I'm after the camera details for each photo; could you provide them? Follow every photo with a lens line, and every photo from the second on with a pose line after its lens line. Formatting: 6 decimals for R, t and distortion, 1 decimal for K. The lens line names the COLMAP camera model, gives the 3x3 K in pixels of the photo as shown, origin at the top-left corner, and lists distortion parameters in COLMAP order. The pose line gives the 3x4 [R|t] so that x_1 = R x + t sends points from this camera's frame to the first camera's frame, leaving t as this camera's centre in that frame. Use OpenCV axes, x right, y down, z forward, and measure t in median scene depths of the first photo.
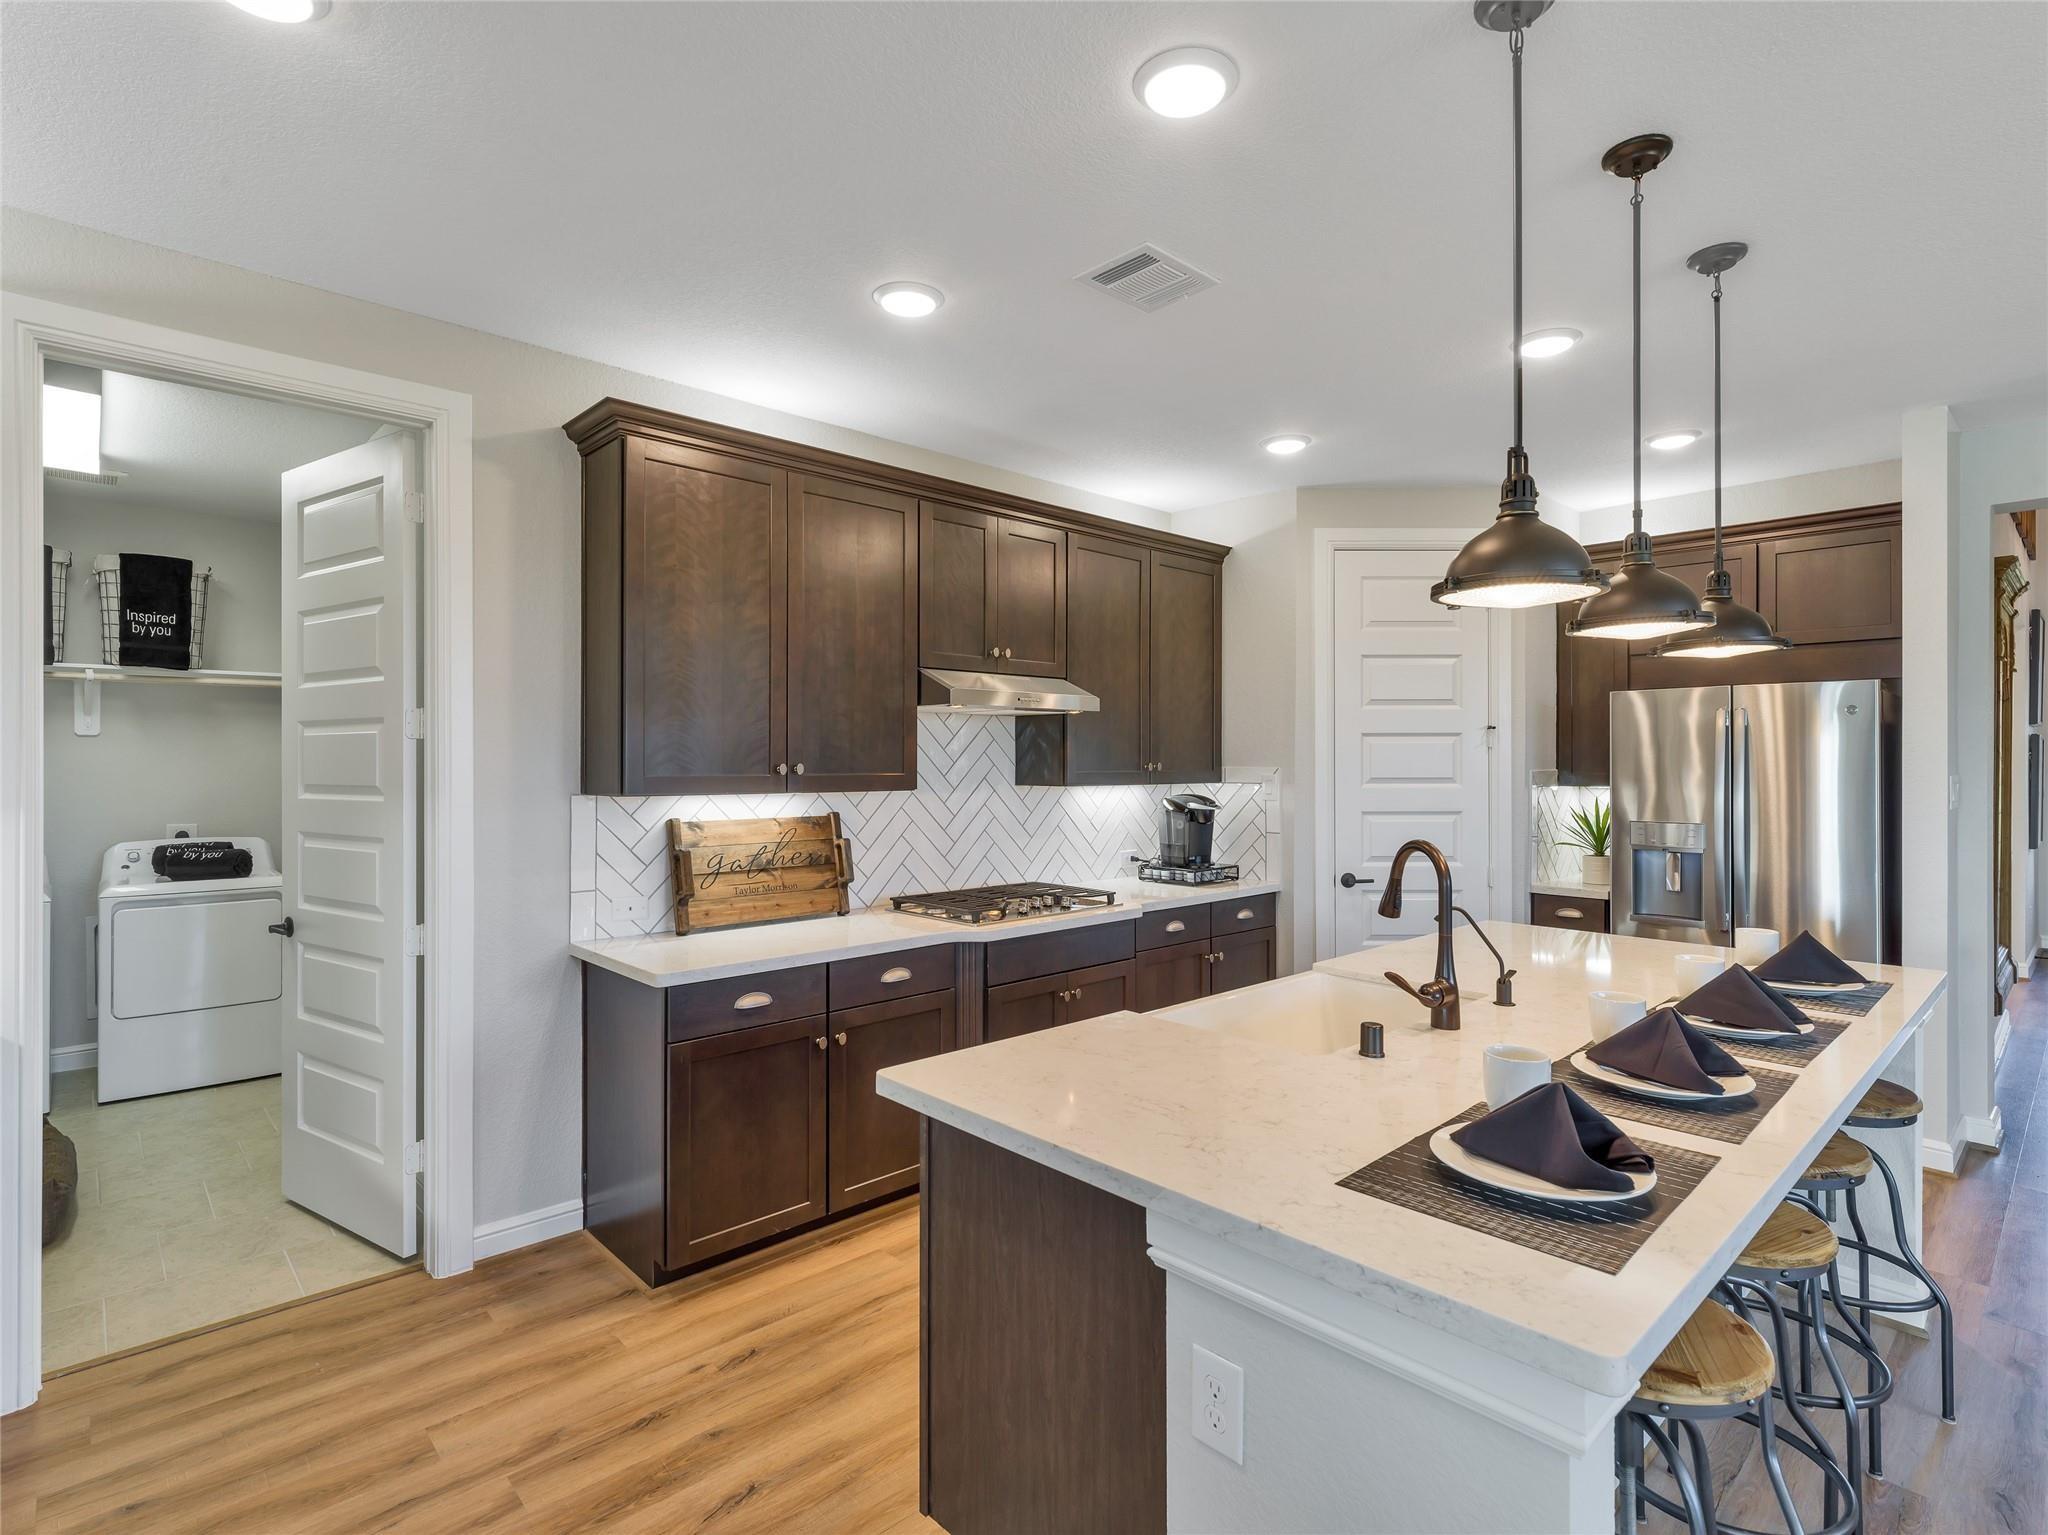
lens RADIAL K [[1035.1, 0, 1024.6], [0, 1035.1, 747.1], [0, 0, 1]] dist [0.002461, -0.000180]
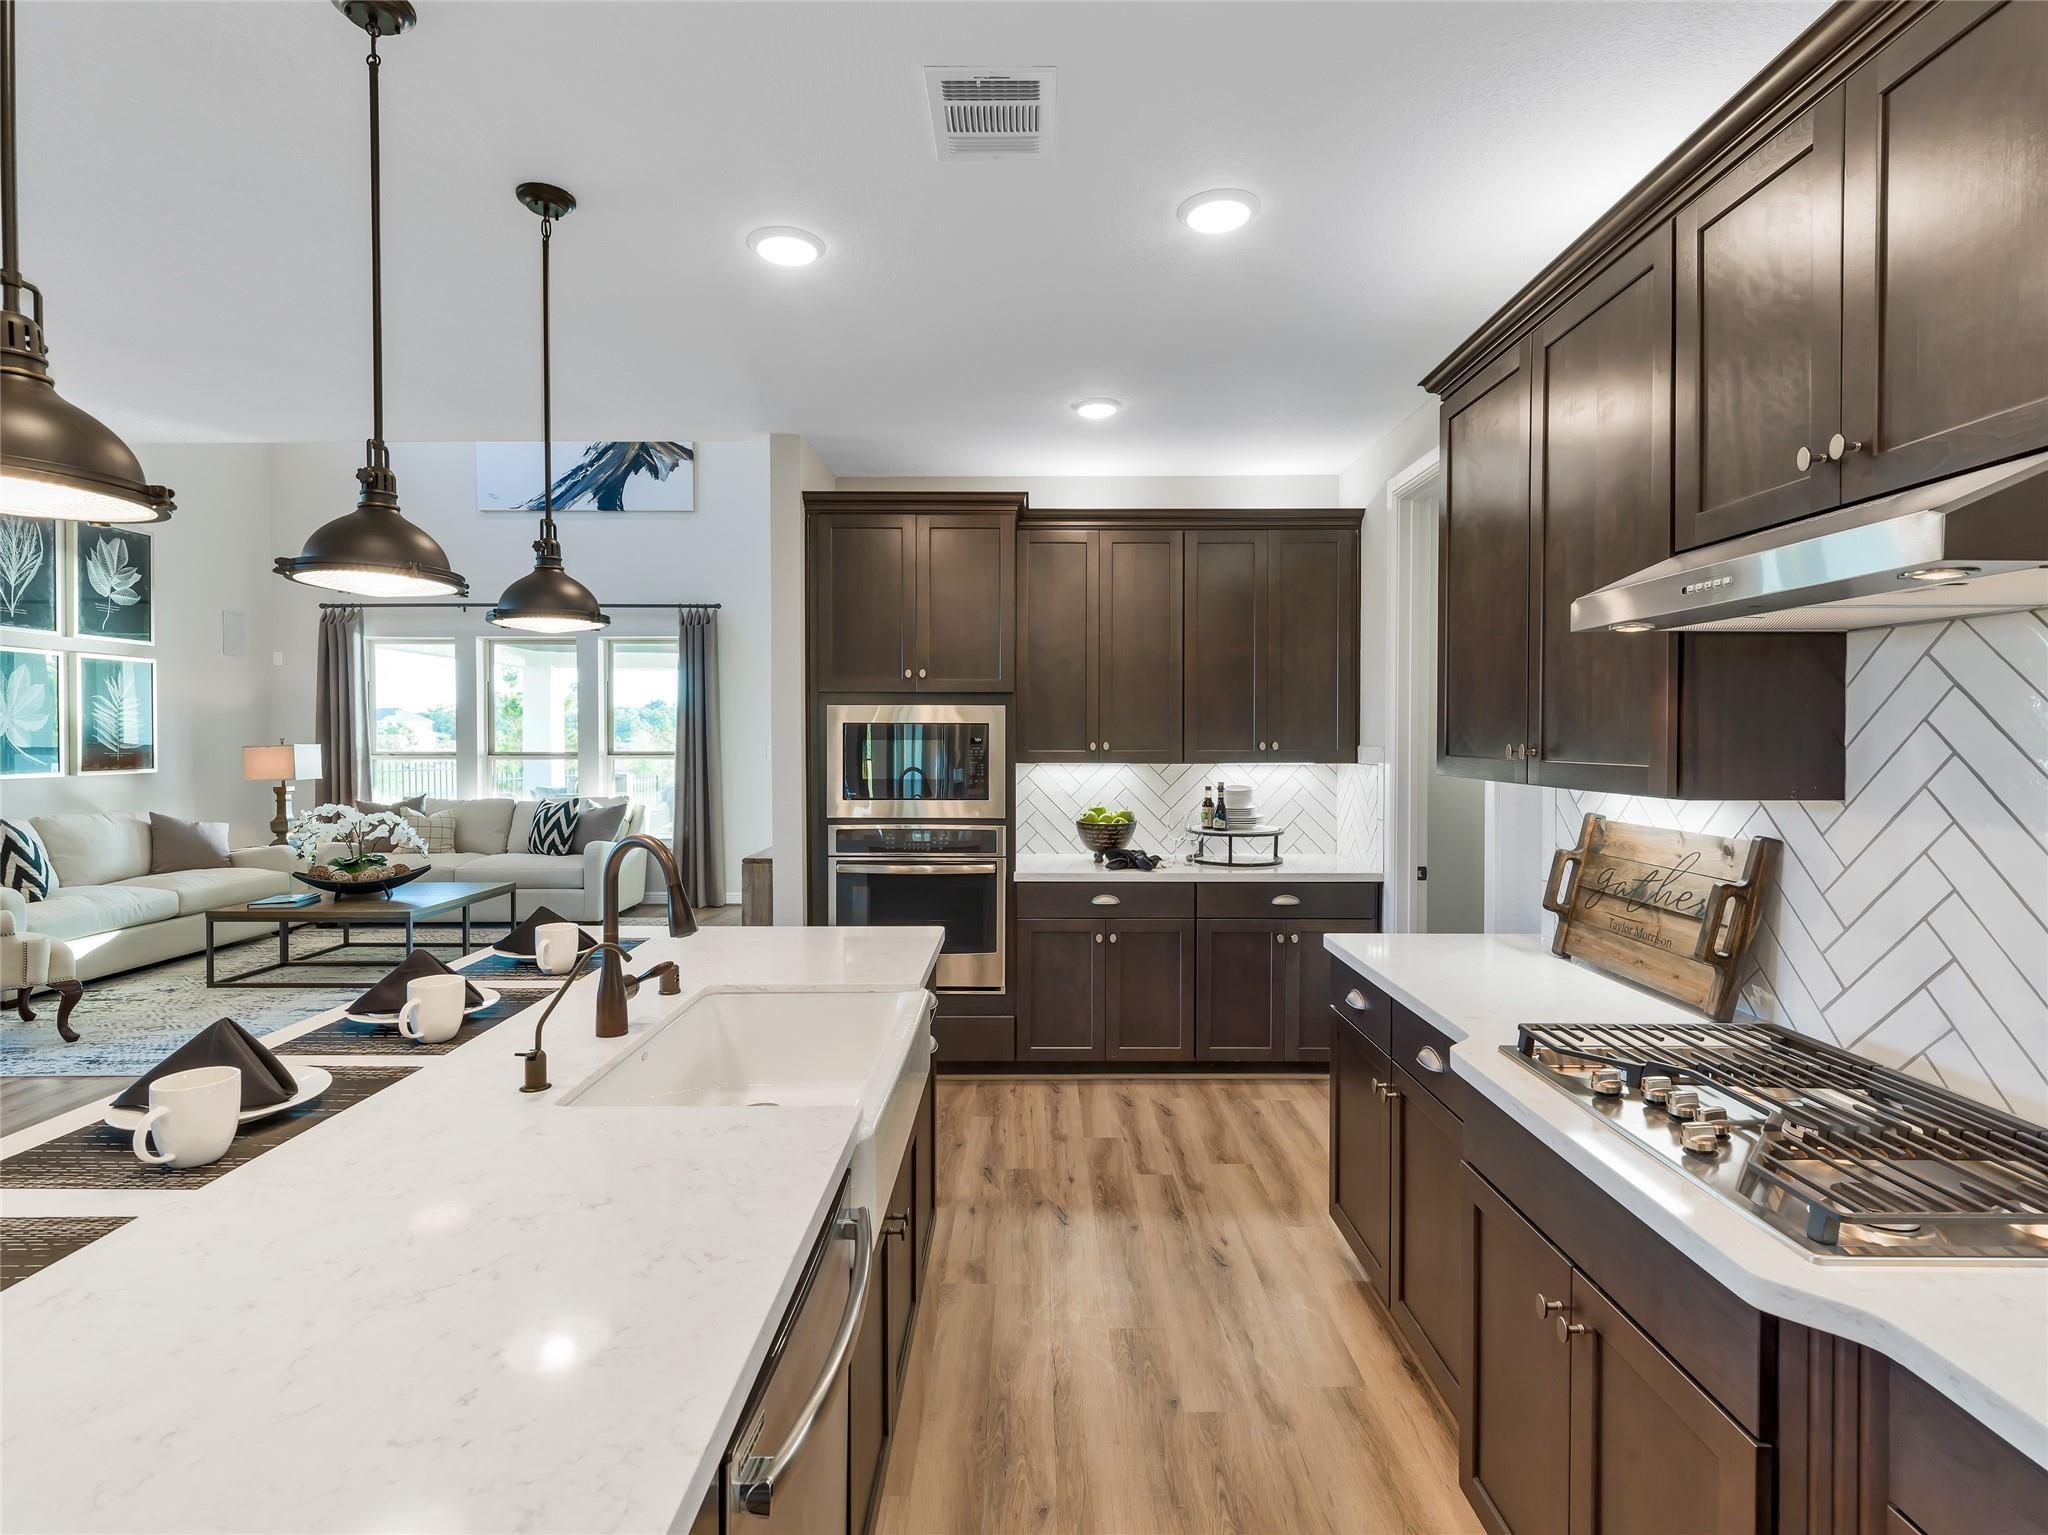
lens RADIAL K [[1005.0, 0, 1032.9], [0, 1005.0, 753.8], [0, 0, 1]] dist [0.001704, -0.000416]
pose [[-0.678403, 0.011825, -0.734595, 0.459786], [0.006414, 0.999928, 0.010173, 0.012189], [0.734662, 0.002189, -0.678430, 1.087329]]
